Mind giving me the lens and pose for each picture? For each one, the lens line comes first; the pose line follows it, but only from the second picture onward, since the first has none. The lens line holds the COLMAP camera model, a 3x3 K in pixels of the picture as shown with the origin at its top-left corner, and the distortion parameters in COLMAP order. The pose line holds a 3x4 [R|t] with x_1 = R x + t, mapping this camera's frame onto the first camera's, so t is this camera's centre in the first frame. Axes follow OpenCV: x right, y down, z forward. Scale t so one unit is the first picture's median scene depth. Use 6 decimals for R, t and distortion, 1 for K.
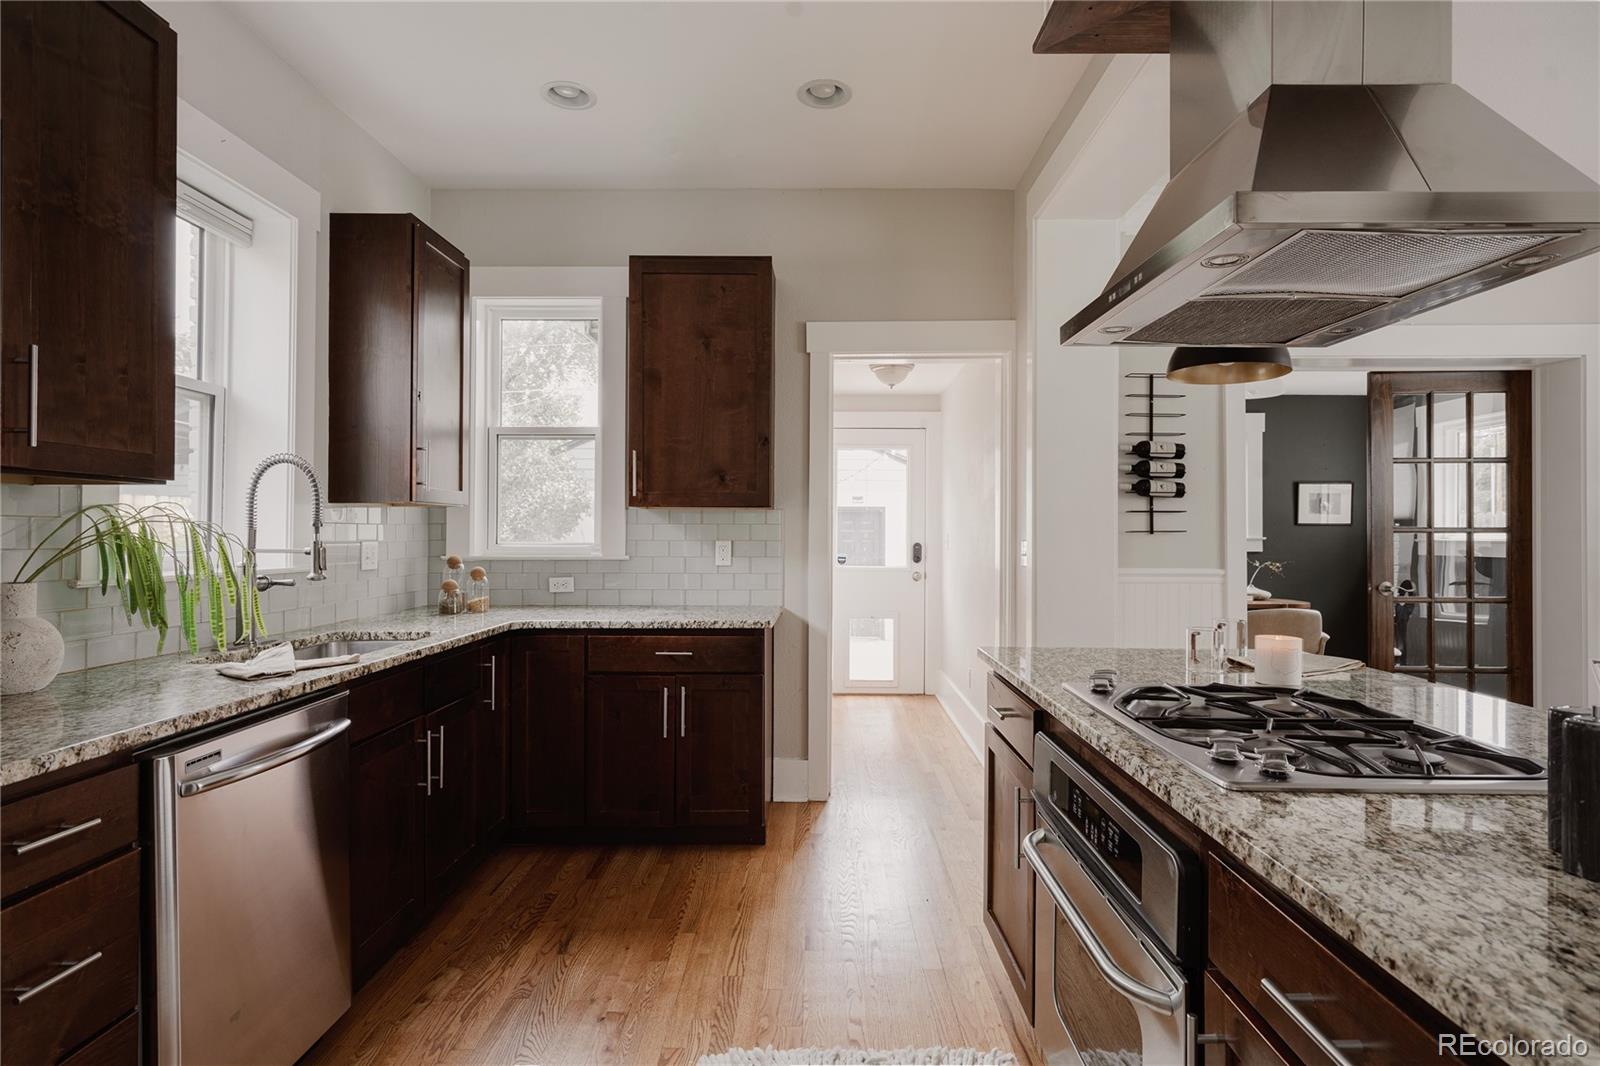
lens RADIAL K [[845.4, 0, 800.0], [0, 845.4, 533.0], [0, 0, 1]] dist [0.003413, 0.000395]
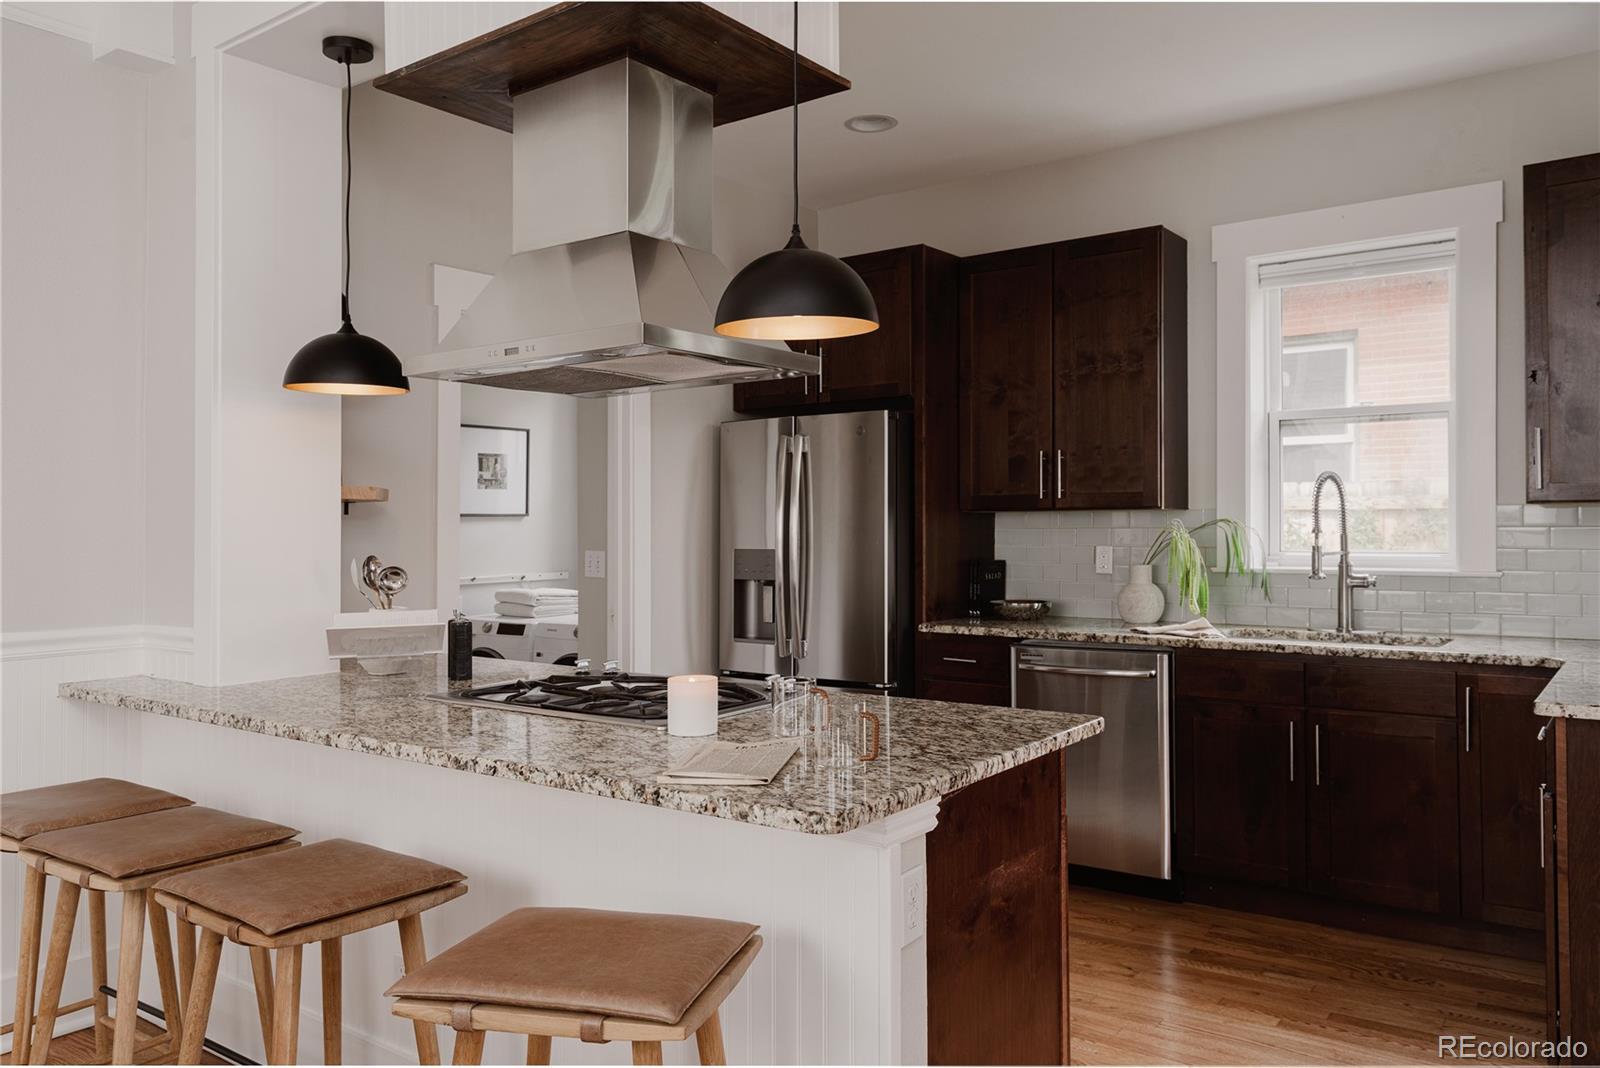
lens RADIAL K [[1138.1, 0, 805.4], [0, 1138.1, 512.0], [0, 0, 1]] dist [0.002531, -0.000699]
pose [[-0.590428, -0.008907, -0.807041, 1.436738], [0.009700, 0.999789, -0.018130, -0.018381], [0.807032, -0.018533, -0.590216, 1.770401]]
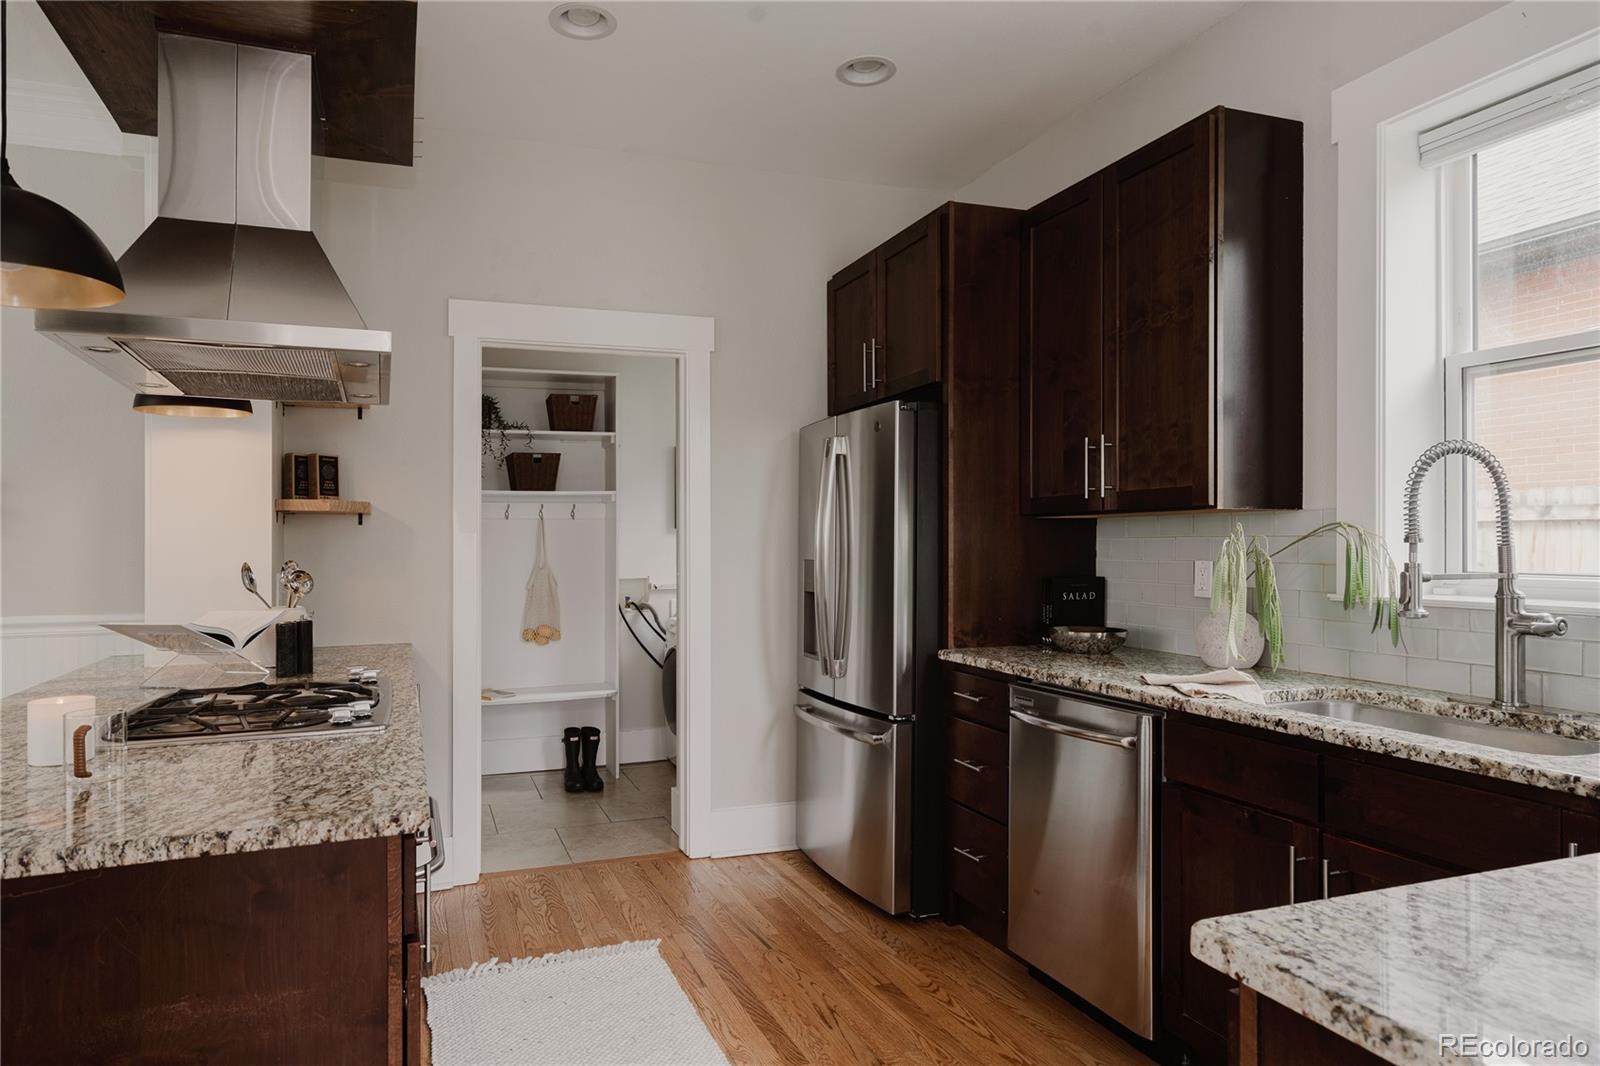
lens RADIAL K [[959.1, 0, 770.2], [0, 959.1, 539.0], [0, 0, 1]] dist [0.004913, 0.002802]
pose [[-0.932591, 0.001404, -0.360933, 0.288921], [0.005962, 0.999916, -0.011514, -0.004510], [0.360886, -0.012890, -0.932521, 2.033544]]
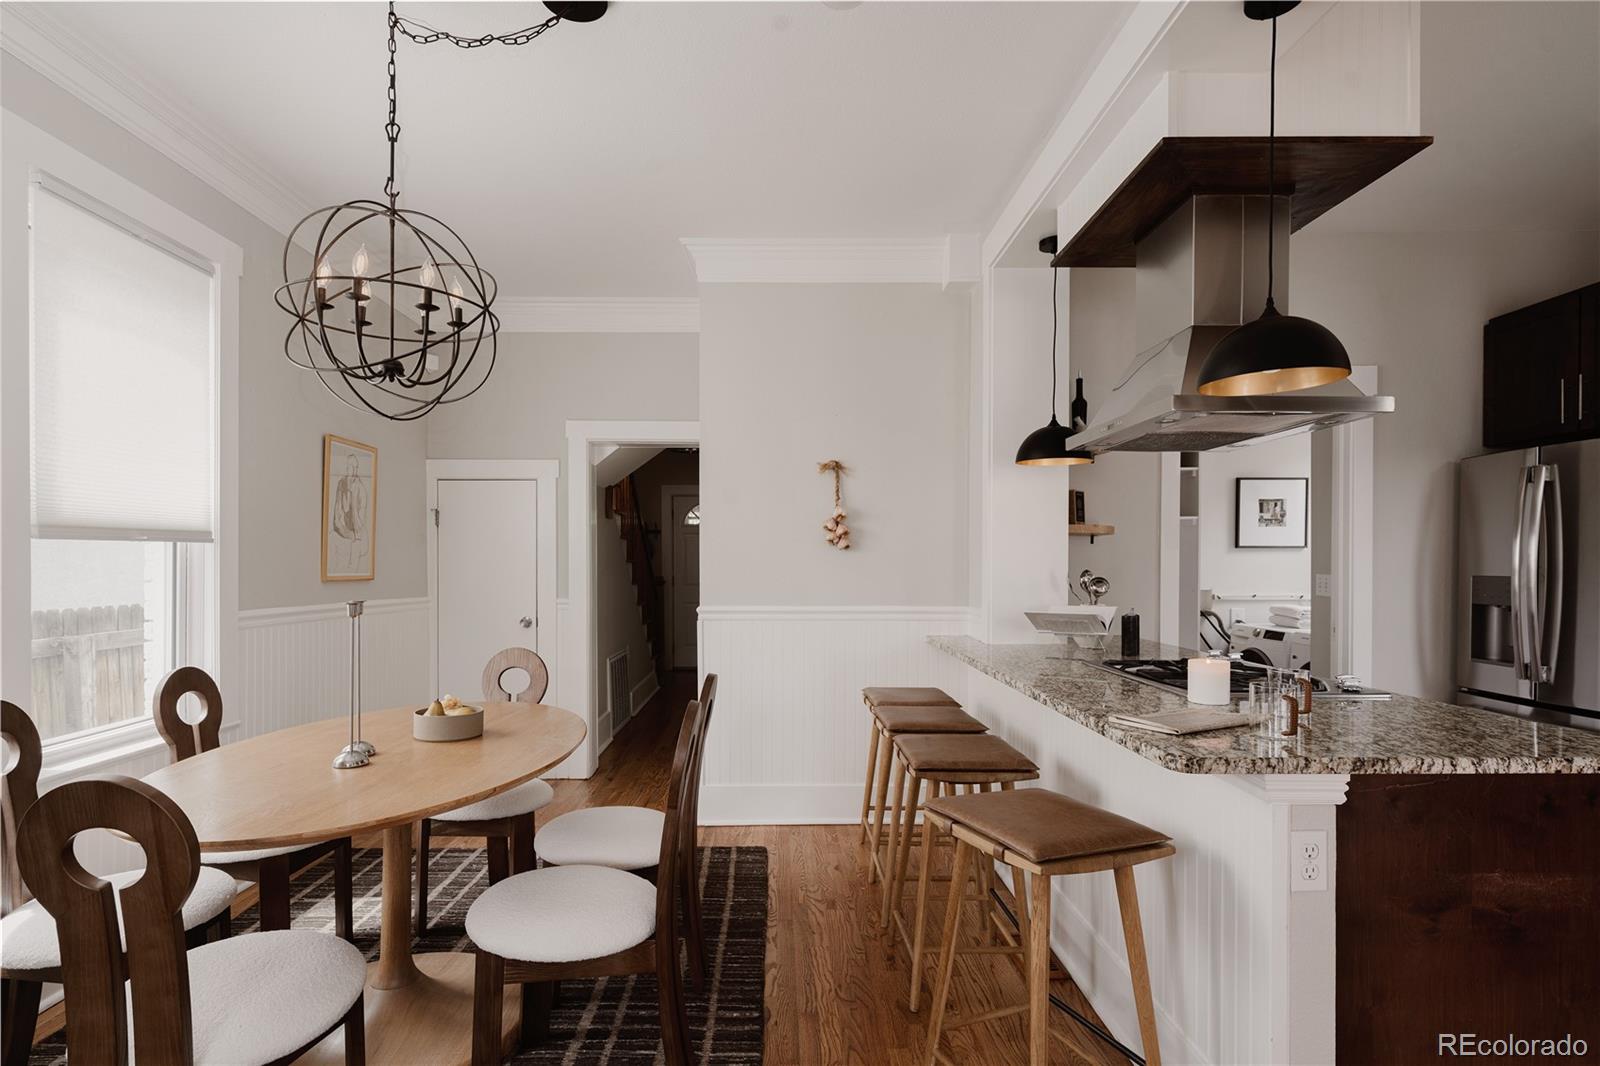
lens RADIAL K [[807.1, 0, 794.8], [0, 807.1, 565.3], [0, 0, 1]] dist [0.002673, 0.000044]
pose [[-0.999716, -0.007854, -0.022501, 1.153706], [-0.007854, 0.999969, -0.000113, 0.004684], [0.022501, 0.000064, -0.999747, 2.051971]]
